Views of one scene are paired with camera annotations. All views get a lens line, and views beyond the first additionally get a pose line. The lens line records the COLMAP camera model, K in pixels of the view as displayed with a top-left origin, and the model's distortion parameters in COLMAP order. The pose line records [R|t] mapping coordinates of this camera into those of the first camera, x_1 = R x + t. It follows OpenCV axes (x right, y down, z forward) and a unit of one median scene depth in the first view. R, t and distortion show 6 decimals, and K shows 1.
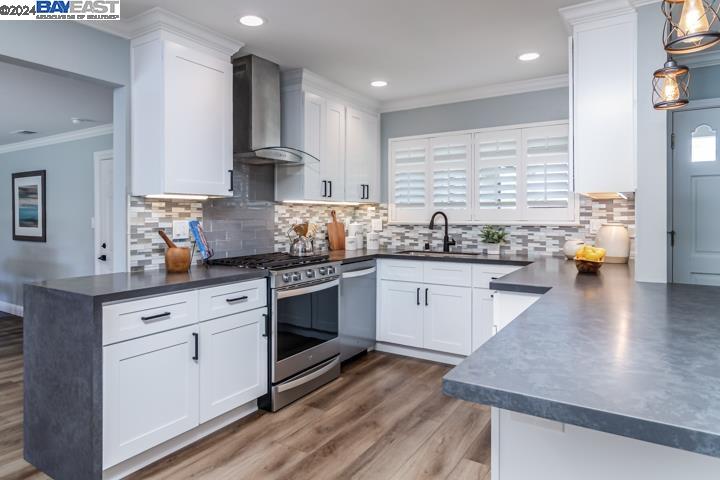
lens RADIAL K [[451.1, 0, 342.5], [0, 451.1, 236.5], [0, 0, 1]] dist [-0.003246, -0.000584]
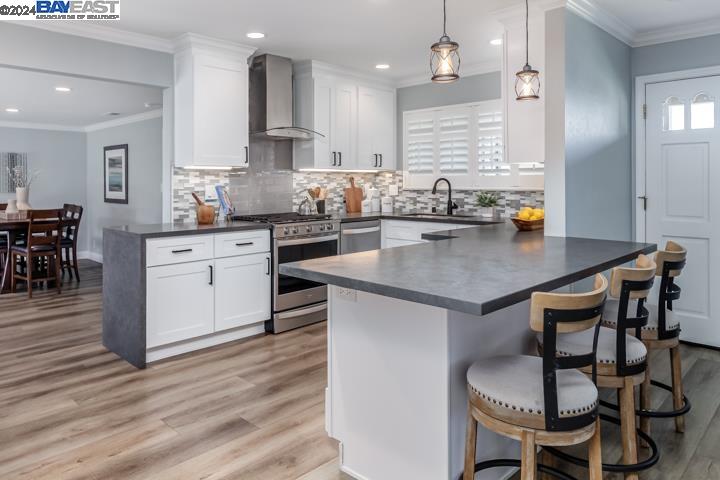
lens RADIAL K [[490.5, 0, 324.2], [0, 490.5, 210.6], [0, 0, 1]] dist [0.000687, 0.000687]
pose [[0.975799, 0.012014, -0.218340, 0.218511], [-0.009316, 0.999867, 0.013384, 0.011967], [0.218471, -0.011026, 0.975781, -0.257223]]
